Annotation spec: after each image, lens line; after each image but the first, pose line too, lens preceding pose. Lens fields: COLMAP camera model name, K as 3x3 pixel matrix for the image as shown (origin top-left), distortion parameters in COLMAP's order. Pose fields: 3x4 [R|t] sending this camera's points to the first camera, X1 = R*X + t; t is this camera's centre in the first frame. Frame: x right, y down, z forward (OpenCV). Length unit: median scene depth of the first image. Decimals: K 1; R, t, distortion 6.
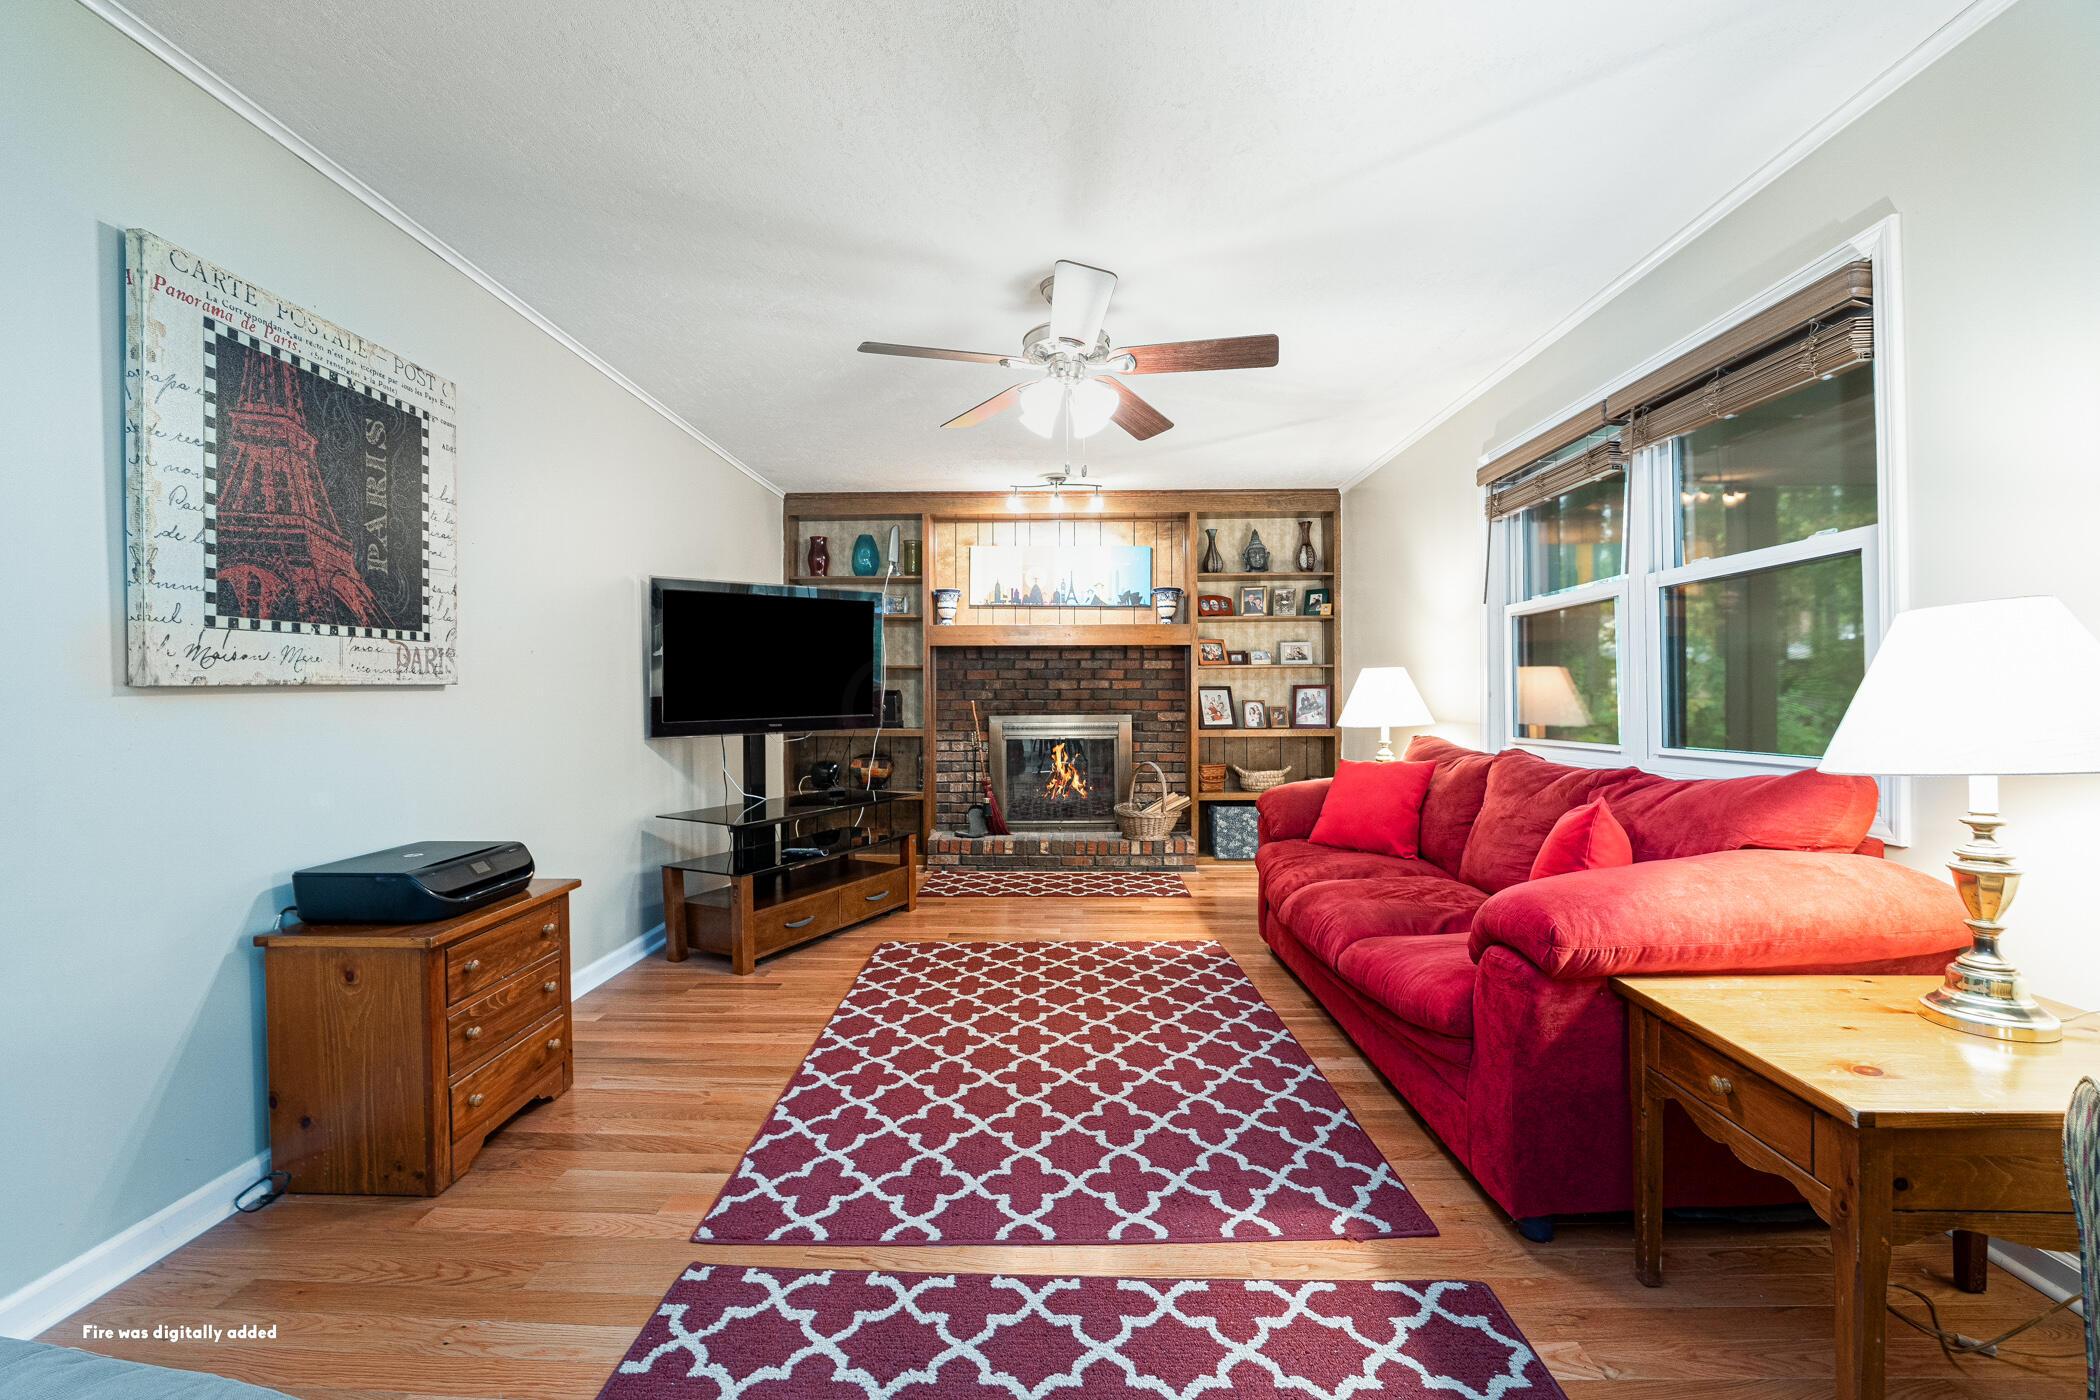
lens RADIAL K [[859.6, 0, 1043.0], [0, 859.6, 697.7], [0, 0, 1]] dist [-0.029888, 0.003901]
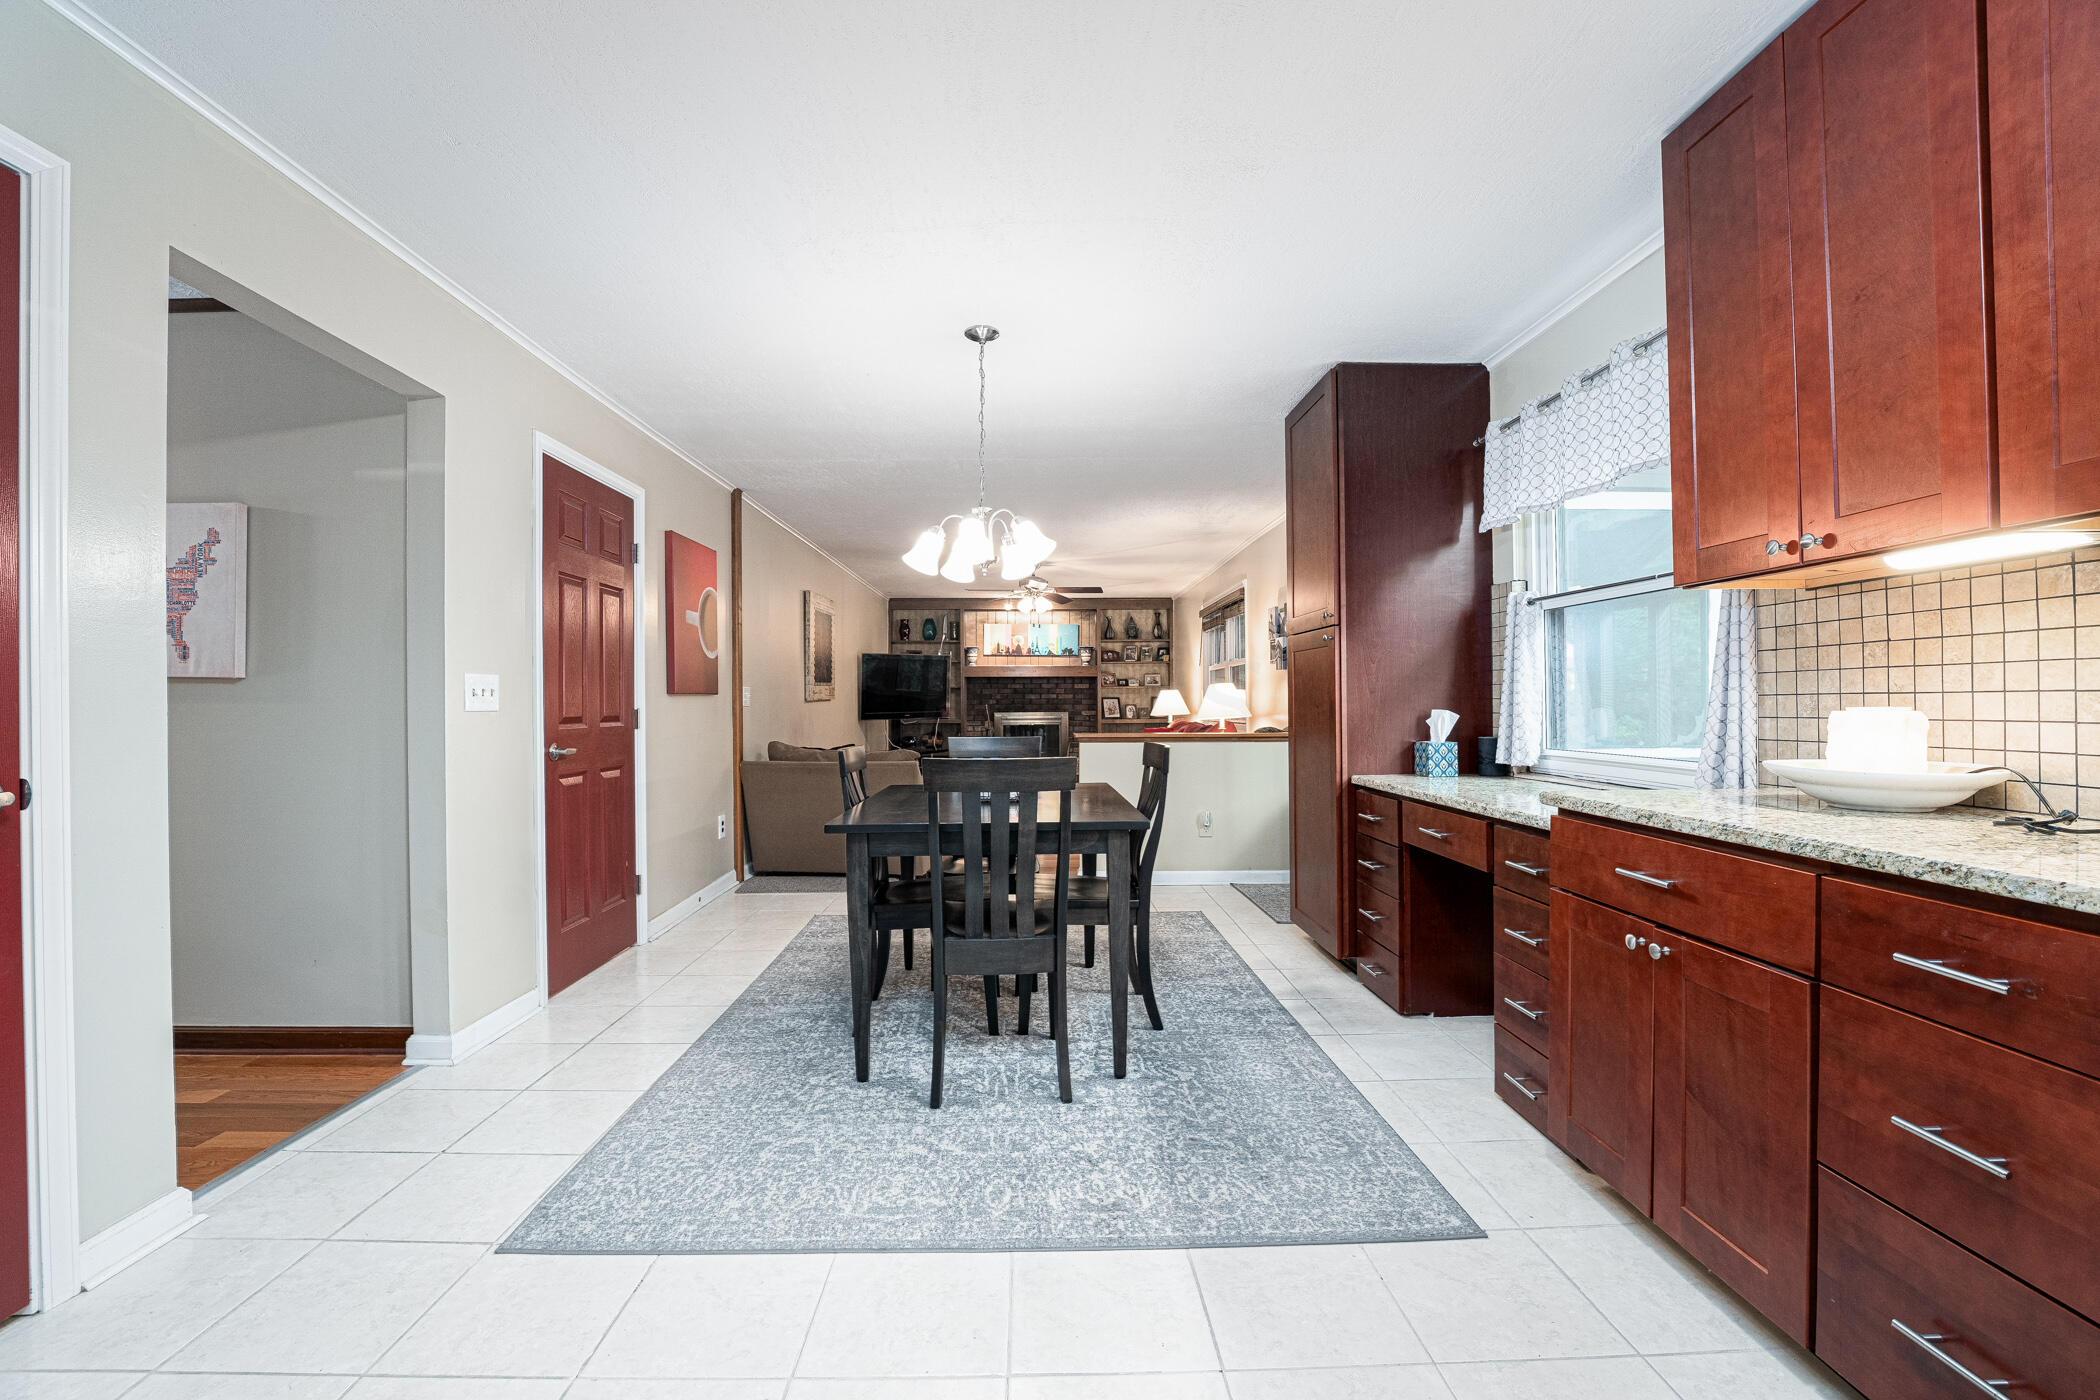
lens RADIAL K [[859.6, 0, 1056.9], [0, 859.6, 704.9], [0, 0, 1]] dist [-0.029888, 0.003901]
pose [[0.998790, -0.002377, 0.049121, -0.017381], [0.002305, 0.999996, 0.001523, 0.000853], [-0.049125, -0.001407, 0.998792, -0.940401]]
